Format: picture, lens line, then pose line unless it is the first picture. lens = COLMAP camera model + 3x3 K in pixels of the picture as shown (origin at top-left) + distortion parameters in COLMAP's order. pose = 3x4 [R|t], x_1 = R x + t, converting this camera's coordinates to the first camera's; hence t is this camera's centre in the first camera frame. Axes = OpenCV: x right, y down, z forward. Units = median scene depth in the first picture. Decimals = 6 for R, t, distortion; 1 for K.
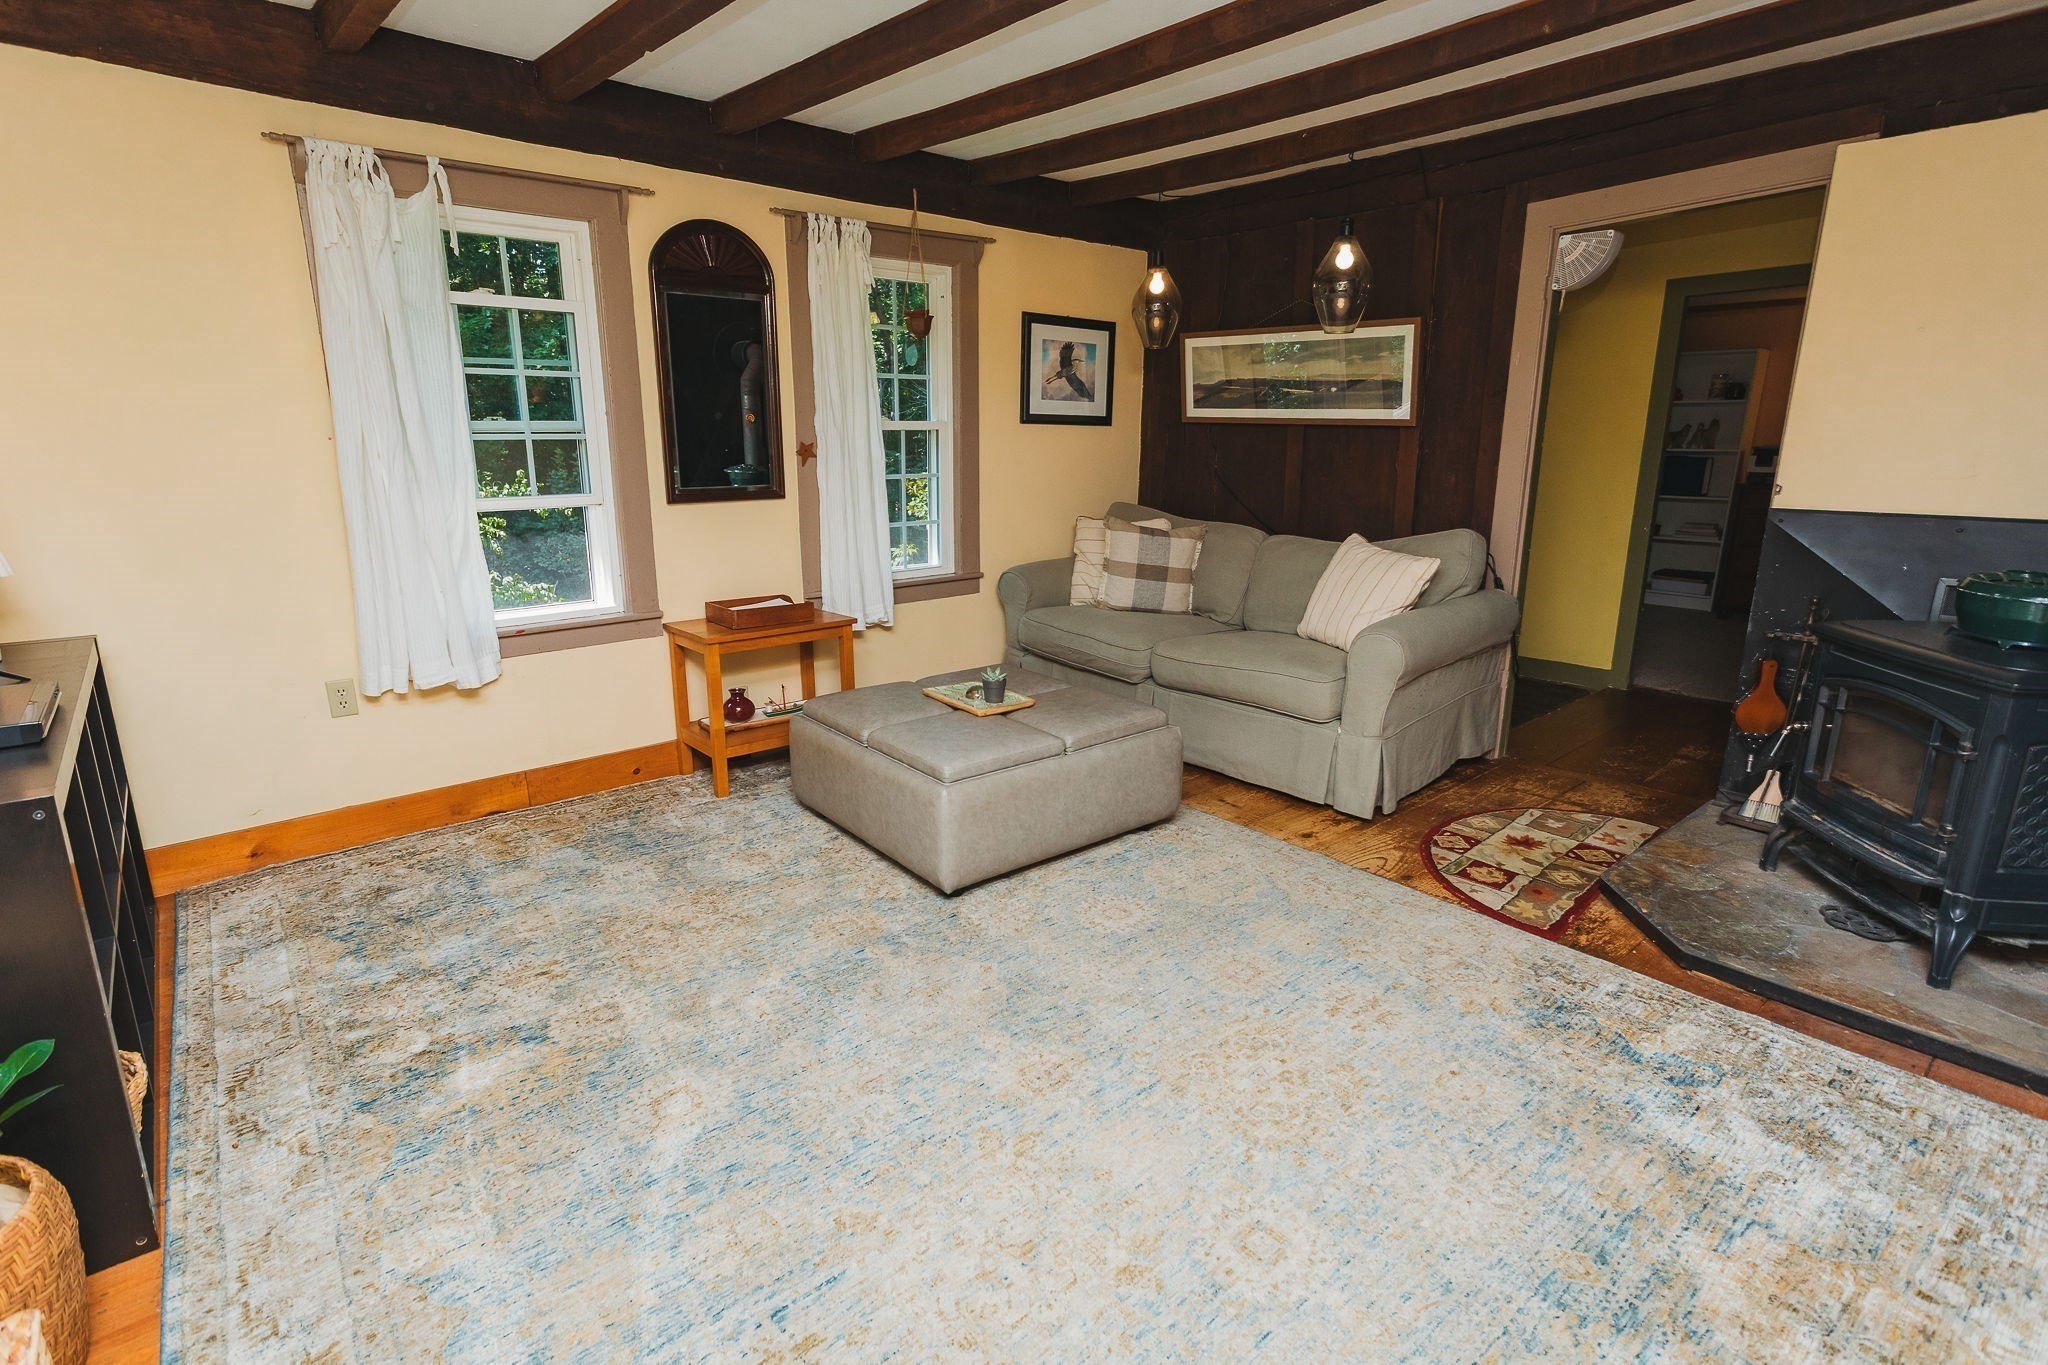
lens RADIAL K [[998.1, 0, 1020.1], [0, 998.1, 679.1], [0, 0, 1]] dist [0.023719, 0.000530]
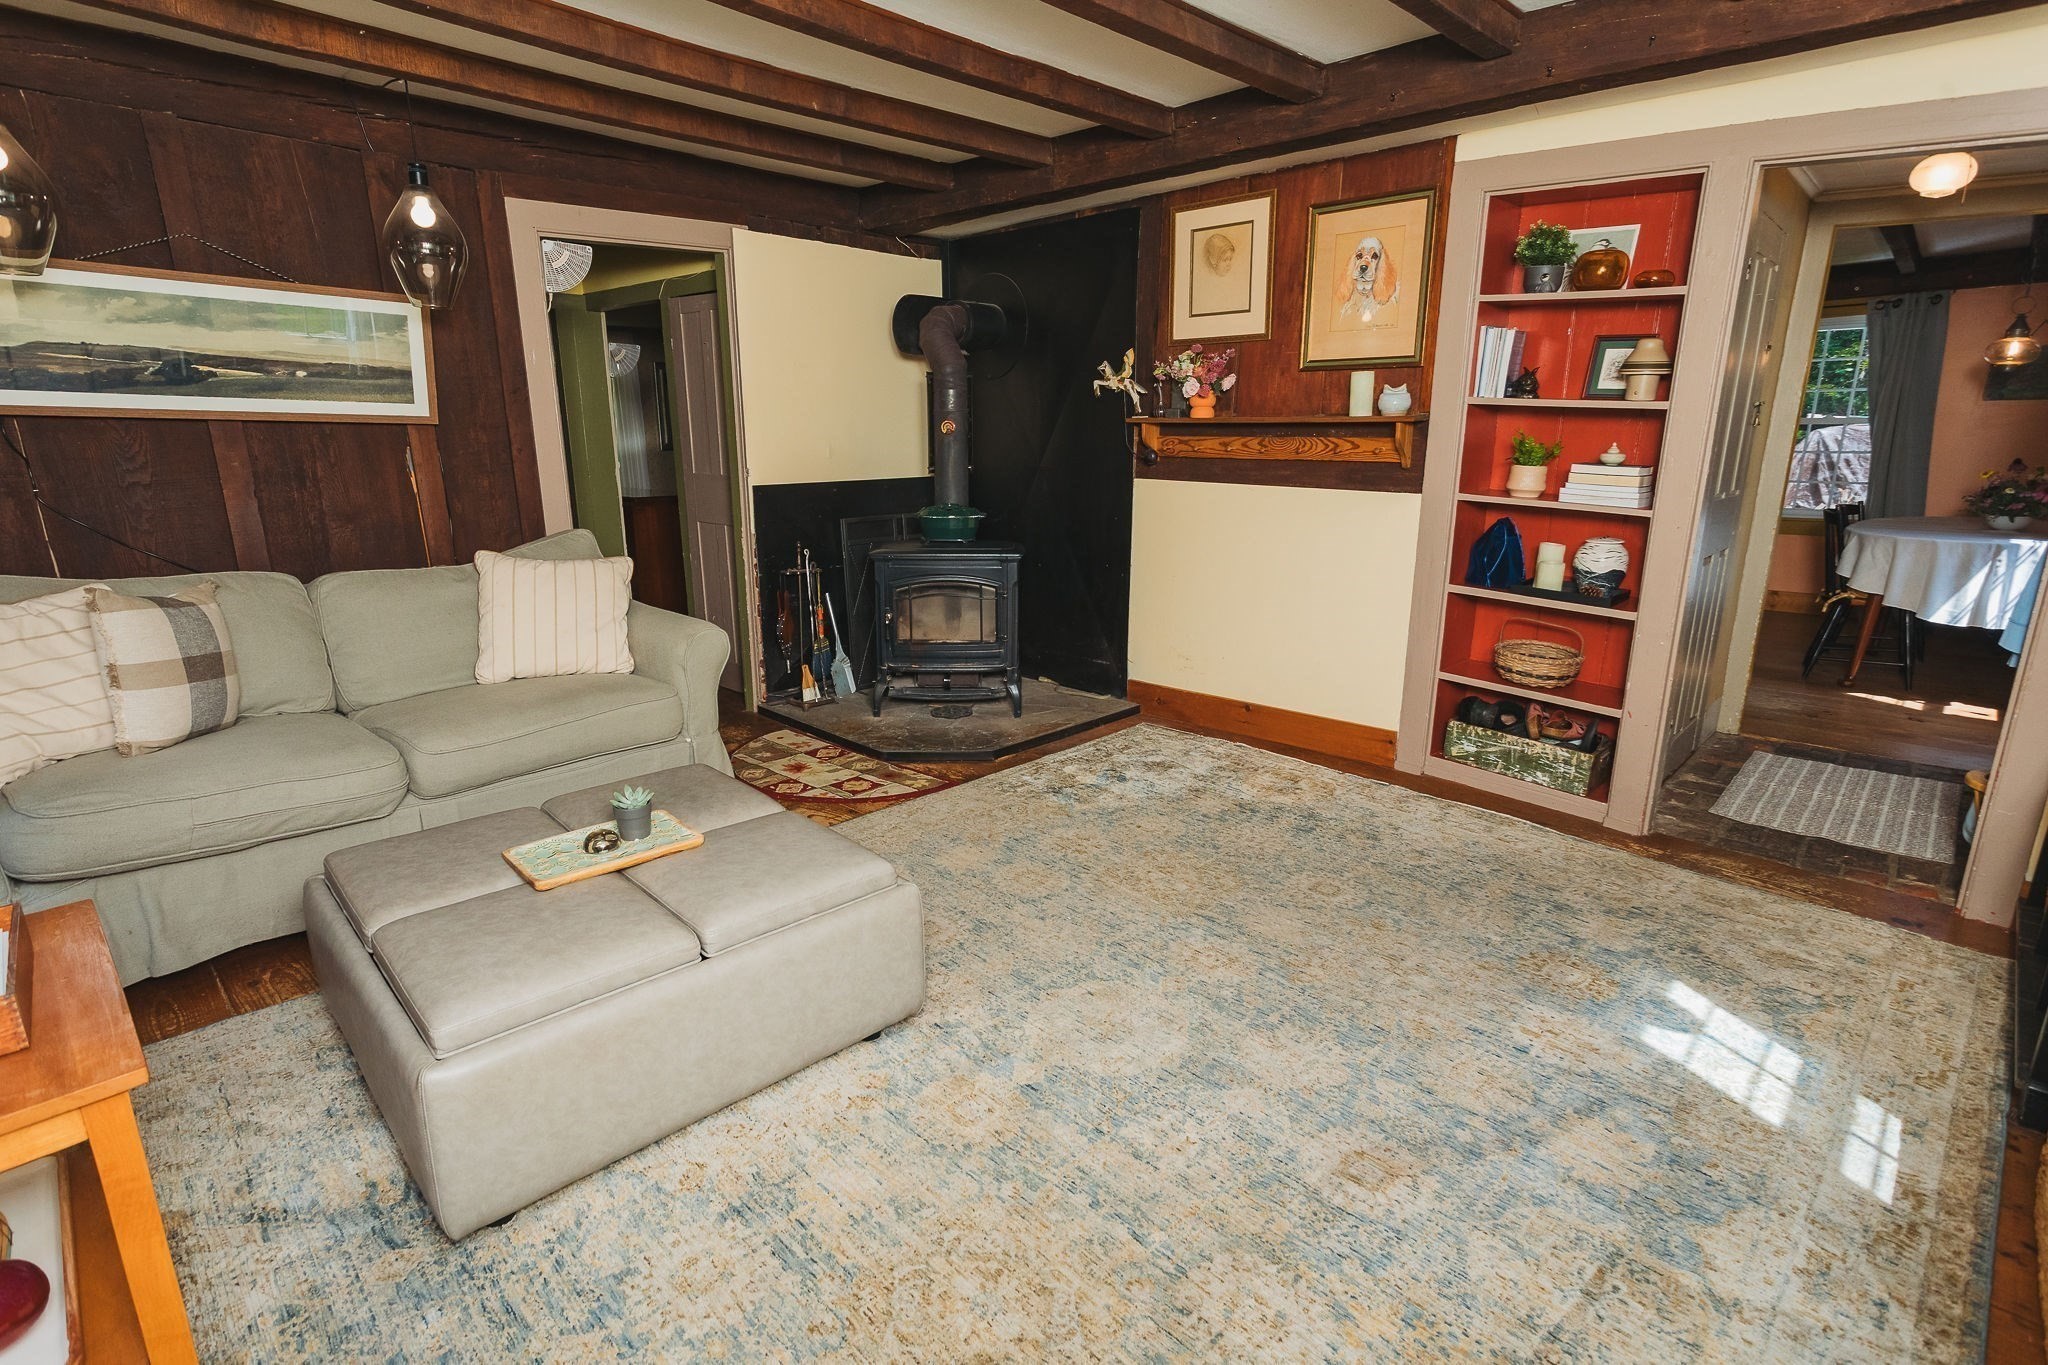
lens RADIAL K [[998.1, 0, 1020.1], [0, 998.1, 679.1], [0, 0, 1]] dist [0.023719, 0.000530]
pose [[-0.070358, -0.245977, 0.966719, -0.675336], [0.249573, 0.933958, 0.255805, -0.183767], [-0.965797, 0.259265, -0.004322, 0.736422]]
